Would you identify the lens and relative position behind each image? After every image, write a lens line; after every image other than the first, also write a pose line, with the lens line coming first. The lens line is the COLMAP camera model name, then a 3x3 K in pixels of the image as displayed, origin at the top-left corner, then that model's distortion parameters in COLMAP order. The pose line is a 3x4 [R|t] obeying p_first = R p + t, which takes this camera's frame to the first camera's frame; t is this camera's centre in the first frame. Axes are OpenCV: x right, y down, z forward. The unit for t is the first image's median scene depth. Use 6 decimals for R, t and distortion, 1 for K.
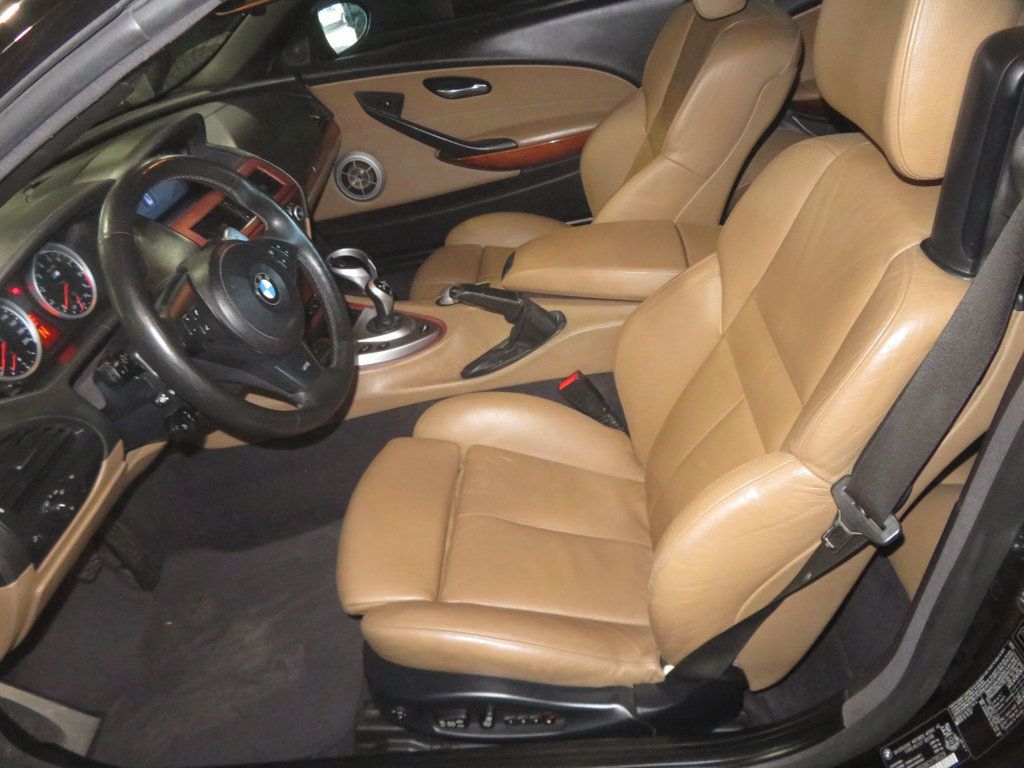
lens RADIAL K [[730.9, 0, 512.0], [0, 730.9, 384.0], [0, 0, 1]] dist [-0.001363, -0.002332]
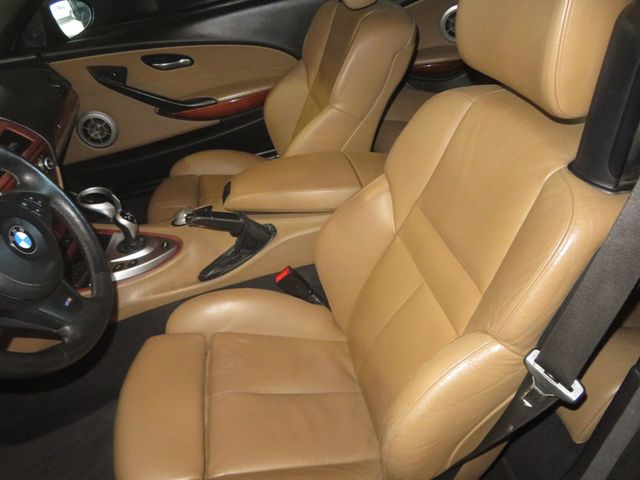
lens RADIAL K [[456.8, 0, 320.0], [0, 456.8, 240.0], [0, 0, 1]] dist [-0.001363, -0.002332]
pose [[0.968209, -0.104262, 0.227377, -0.040594], [0.108064, 0.994135, -0.004302, -0.057129], [-0.225595, 0.028737, 0.973797, 0.163270]]
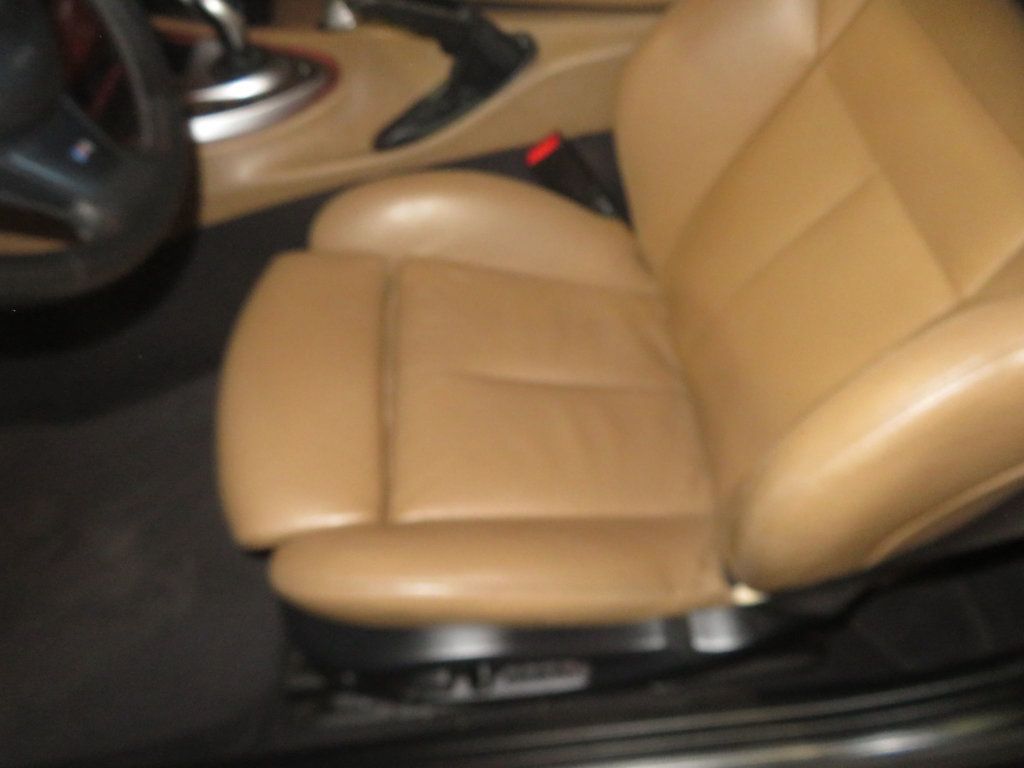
lens RADIAL K [[730.9, 0, 512.0], [0, 730.9, 384.0], [0, 0, 1]] dist [-0.001363, -0.002332]
pose [[0.987891, -0.092009, 0.124923, -0.051059], [0.048354, 0.947660, 0.315598, -0.012560], [-0.147423, -0.305736, 0.940634, 0.327852]]
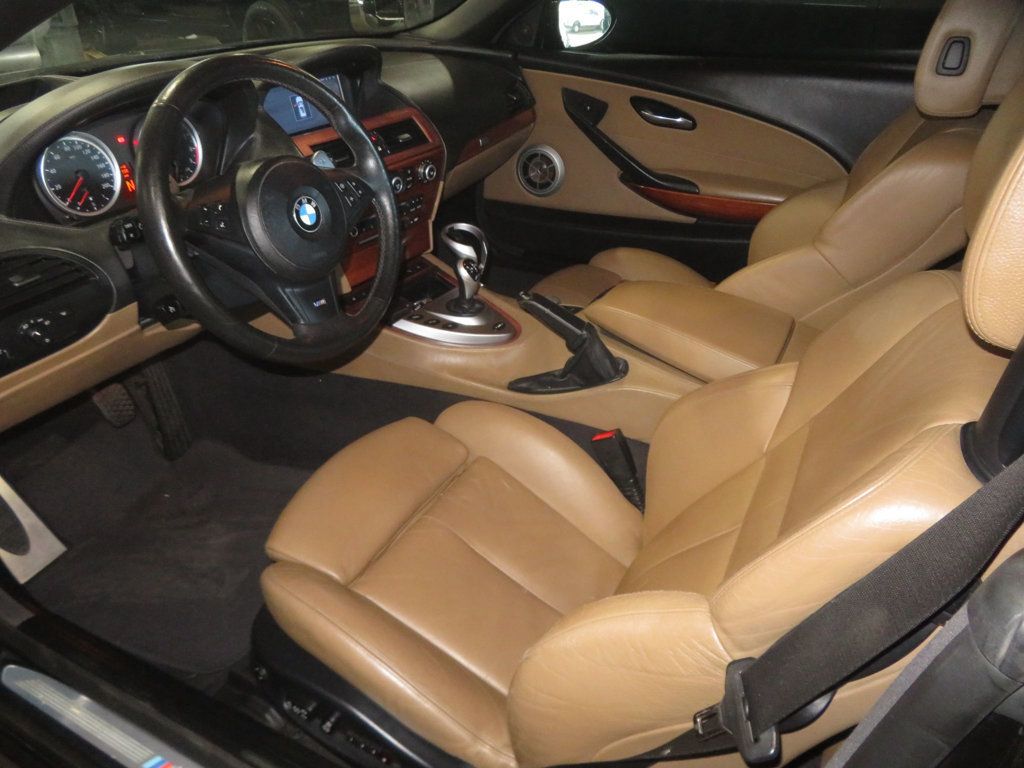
lens RADIAL K [[730.6, 0, 524.9], [0, 730.6, 390.1], [0, 0, 1]] dist [-0.007397, -0.002407]
pose [[0.893933, 0.387226, -0.225698, 0.173526], [-0.393527, 0.919131, 0.018273, -0.033385], [0.214522, 0.072483, 0.974026, 0.091385]]
